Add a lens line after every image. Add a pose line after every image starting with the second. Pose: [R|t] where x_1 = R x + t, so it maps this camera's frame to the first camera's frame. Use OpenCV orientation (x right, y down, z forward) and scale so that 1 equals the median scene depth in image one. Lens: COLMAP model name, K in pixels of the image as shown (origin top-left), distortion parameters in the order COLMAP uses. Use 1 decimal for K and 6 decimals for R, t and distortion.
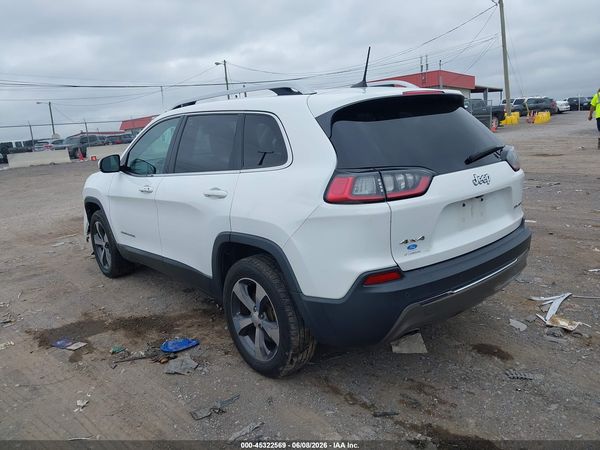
lens RADIAL K [[469.8, 0, 297.6], [0, 469.8, 226.6], [0, 0, 1]] dist [0.032728, -0.045032]
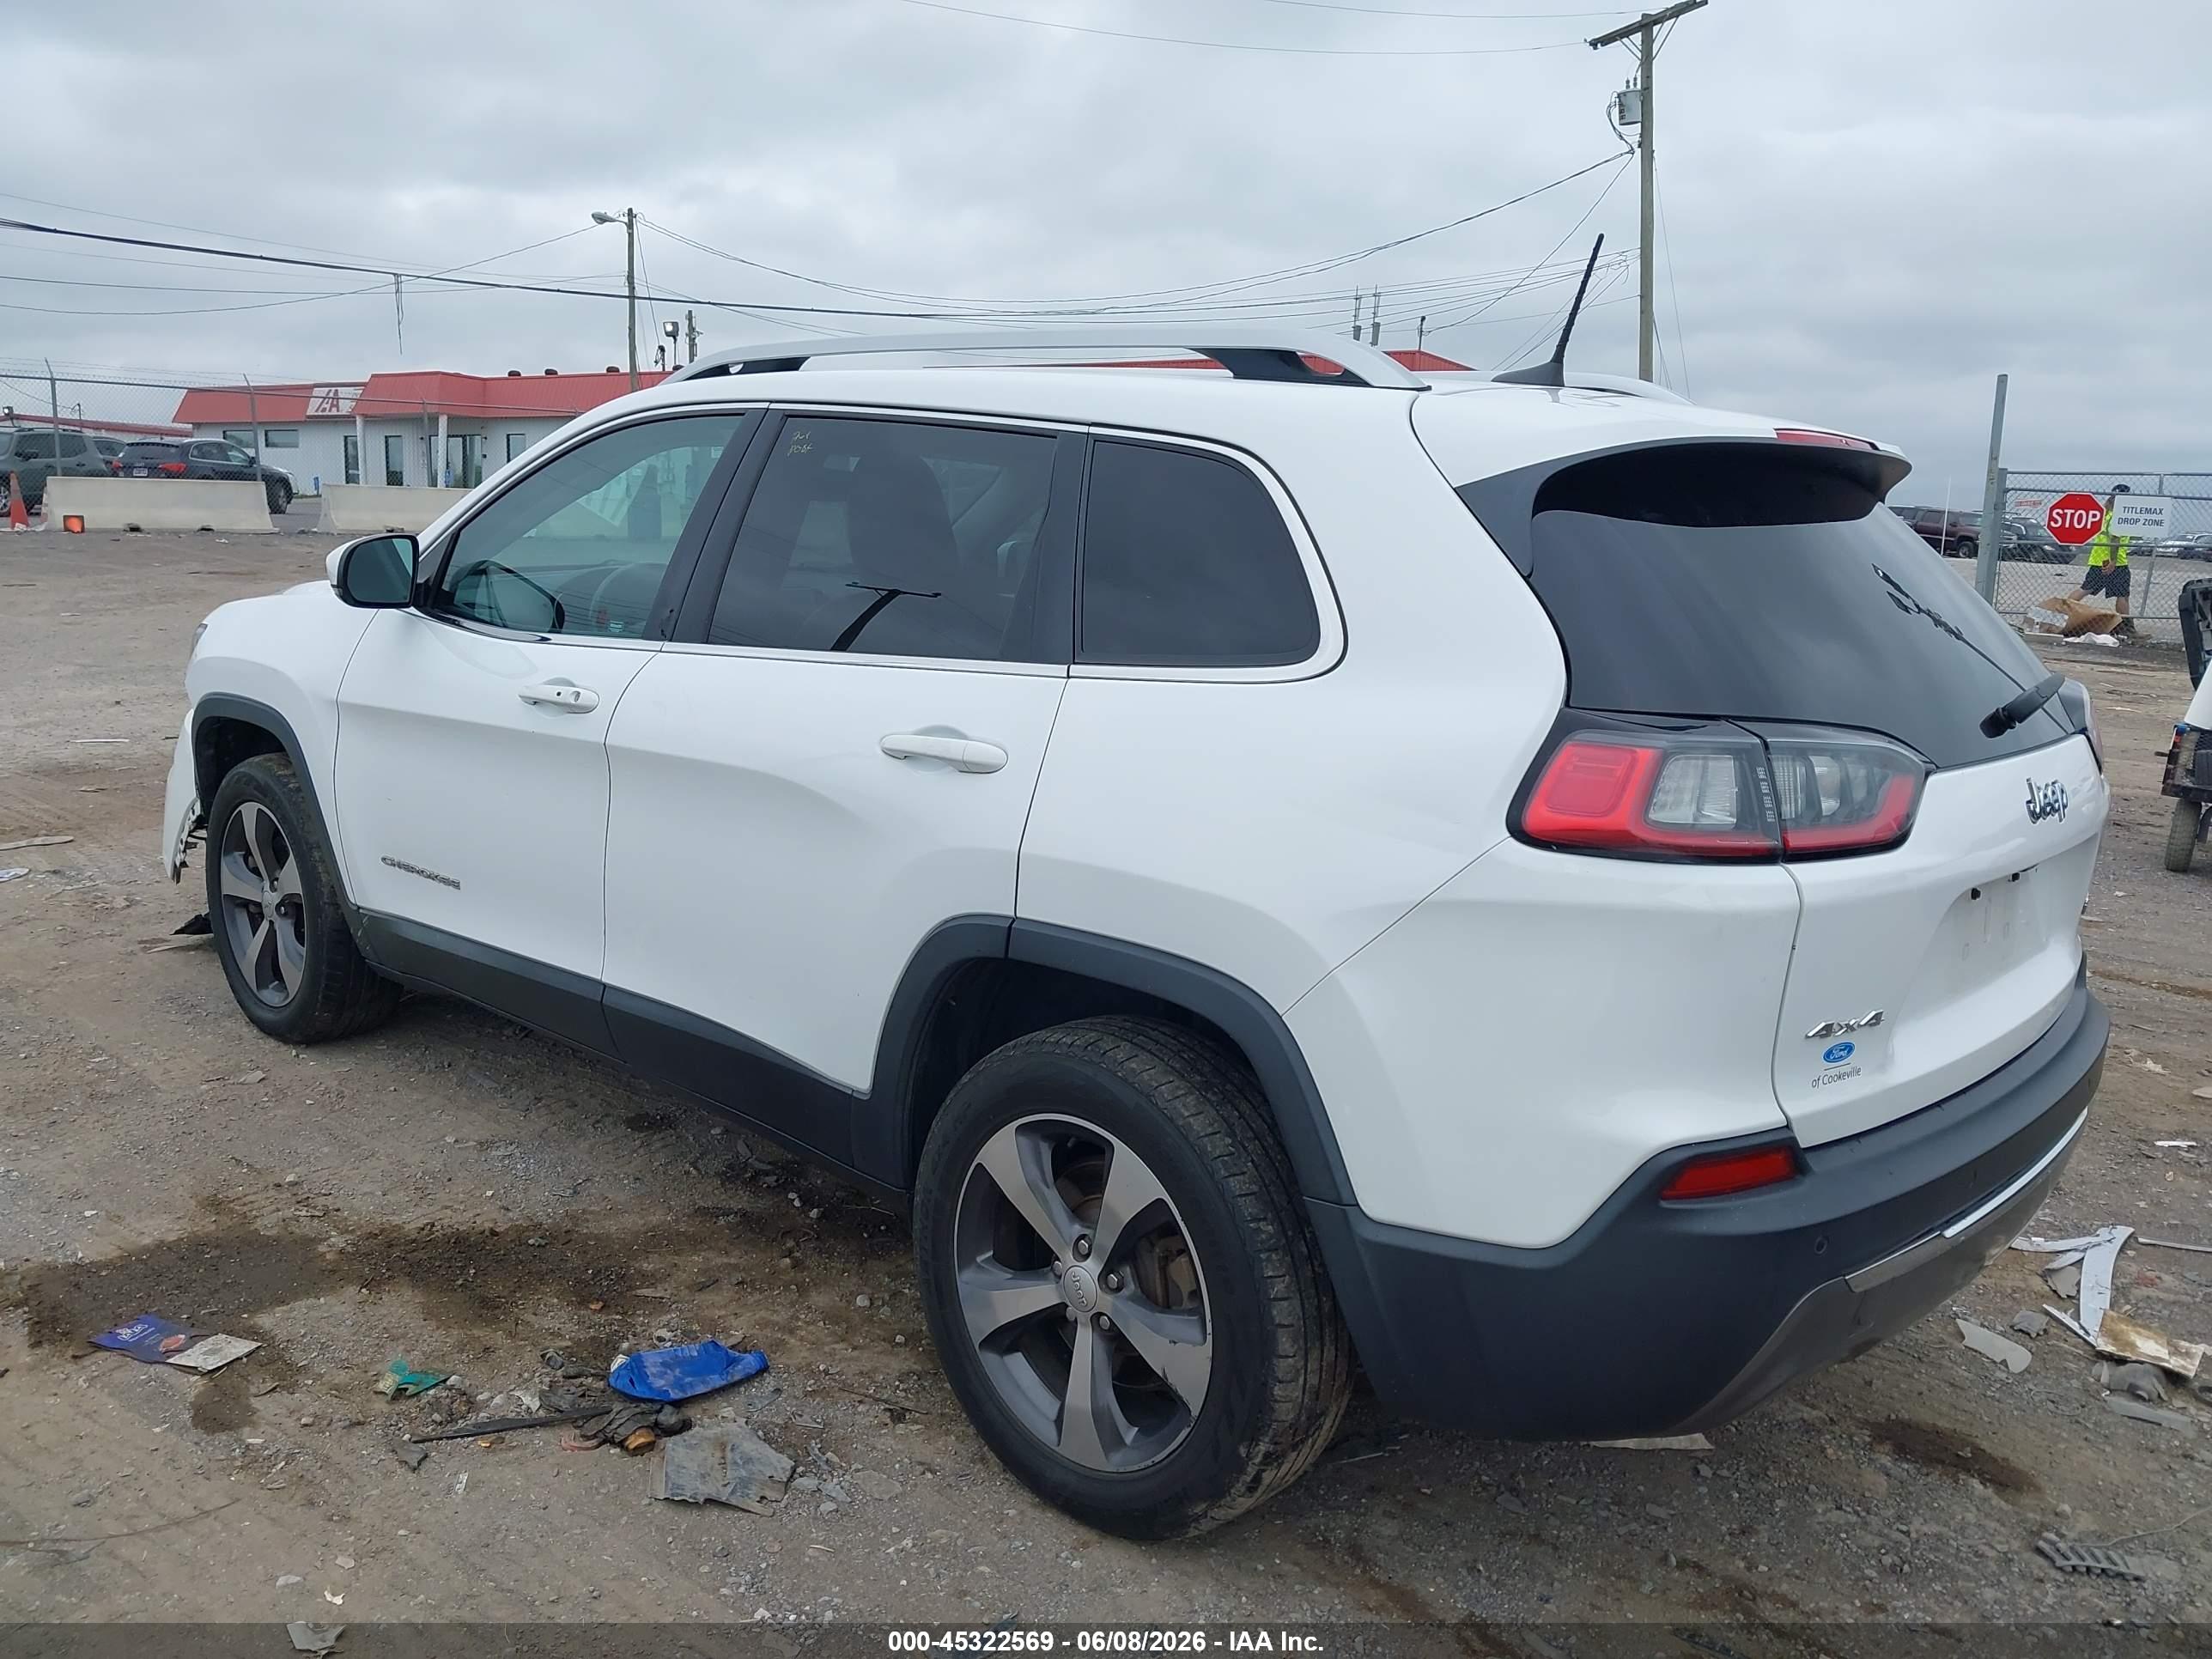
lens RADIAL K [[1732.2, 0, 1095.4], [0, 1732.2, 837.5], [0, 0, 1]] dist [0.032728, -0.045032]
pose [[0.985126, 0.086433, 0.148514, -0.221909], [-0.083465, 0.996168, -0.026116, -0.009660], [-0.150202, 0.013332, 0.988565, 0.116152]]
